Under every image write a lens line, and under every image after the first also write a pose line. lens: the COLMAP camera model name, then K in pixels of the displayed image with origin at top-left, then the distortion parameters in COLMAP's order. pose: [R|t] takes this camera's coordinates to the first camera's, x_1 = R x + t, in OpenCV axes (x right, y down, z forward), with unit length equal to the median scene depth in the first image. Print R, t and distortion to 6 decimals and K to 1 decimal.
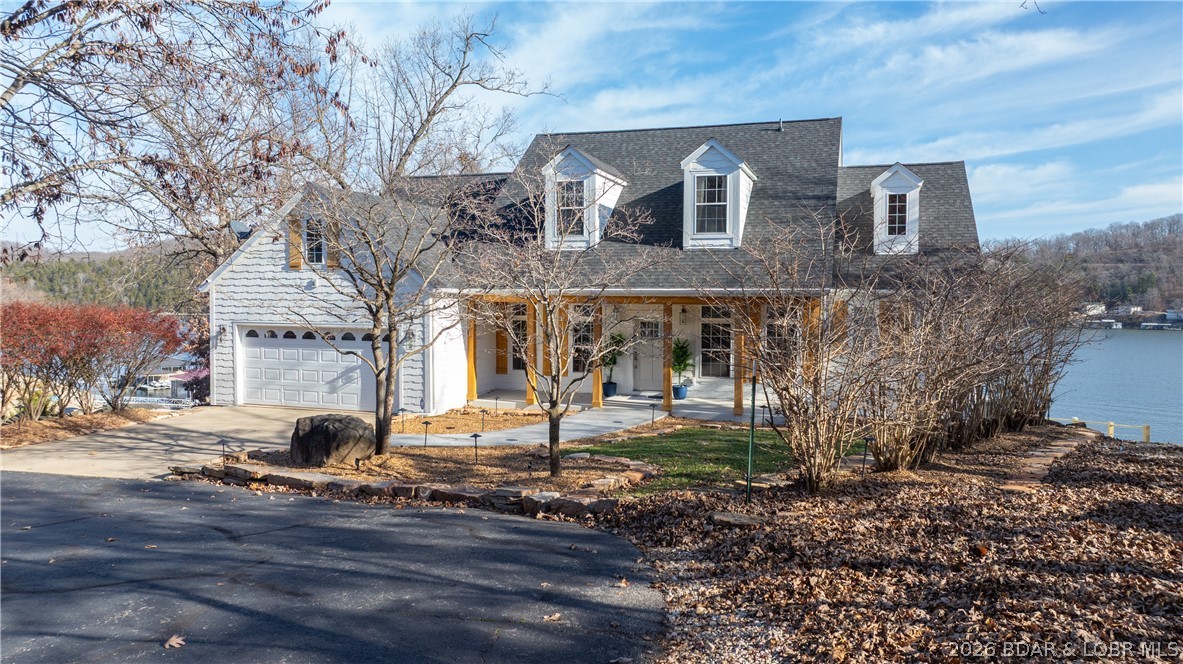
lens RADIAL K [[834.8, 0, 591.5], [0, 834.8, 332.0], [0, 0, 1]] dist [-0.027552, 0.007597]
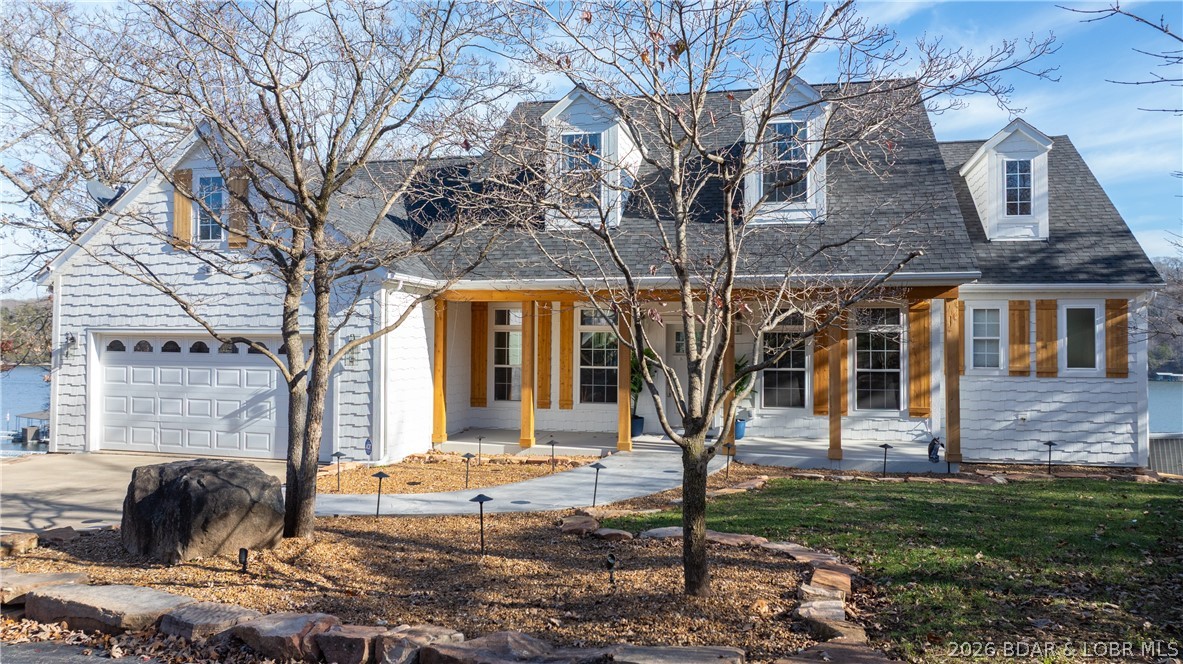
lens RADIAL K [[834.8, 0, 591.5], [0, 834.8, 332.0], [0, 0, 1]] dist [-0.027552, 0.007597]
pose [[0.997381, 0.003001, 0.072266, -0.073451], [0.001479, 0.998084, -0.061860, 0.035953], [-0.072313, 0.061805, 0.995465, 0.319288]]
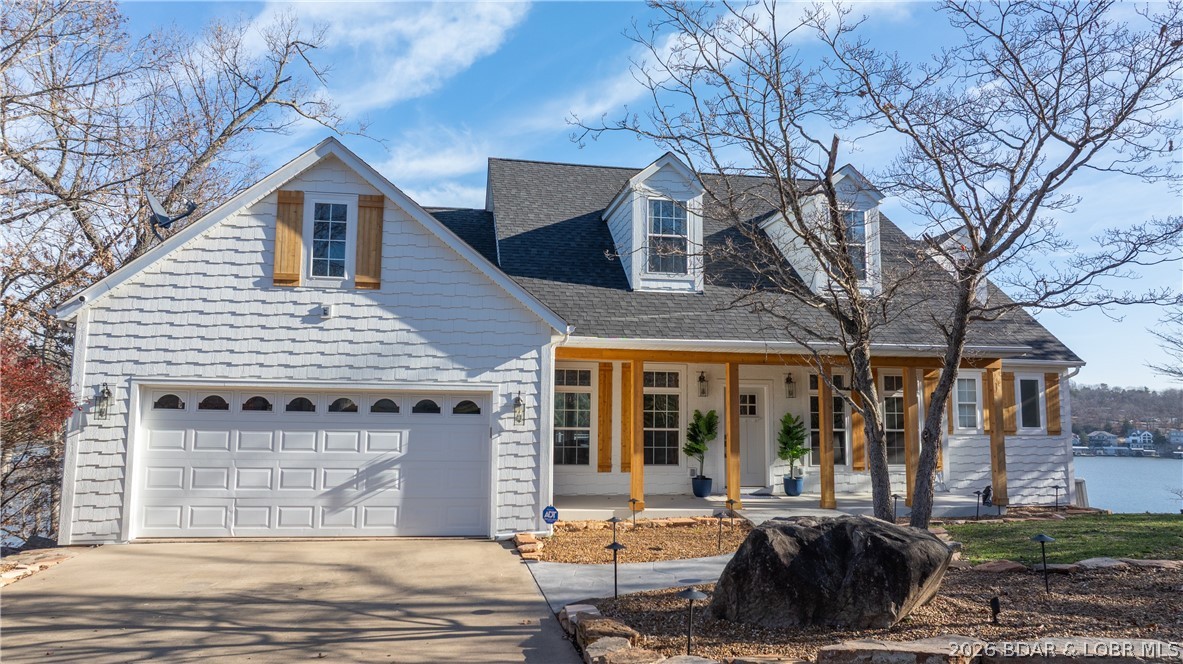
lens RADIAL K [[834.8, 0, 591.5], [0, 834.8, 332.0], [0, 0, 1]] dist [-0.027552, 0.007597]
pose [[0.881469, 0.052501, 0.469314, -0.457099], [0.018165, 0.989296, -0.144789, 0.042769], [-0.471892, 0.136152, 0.871080, 0.436088]]
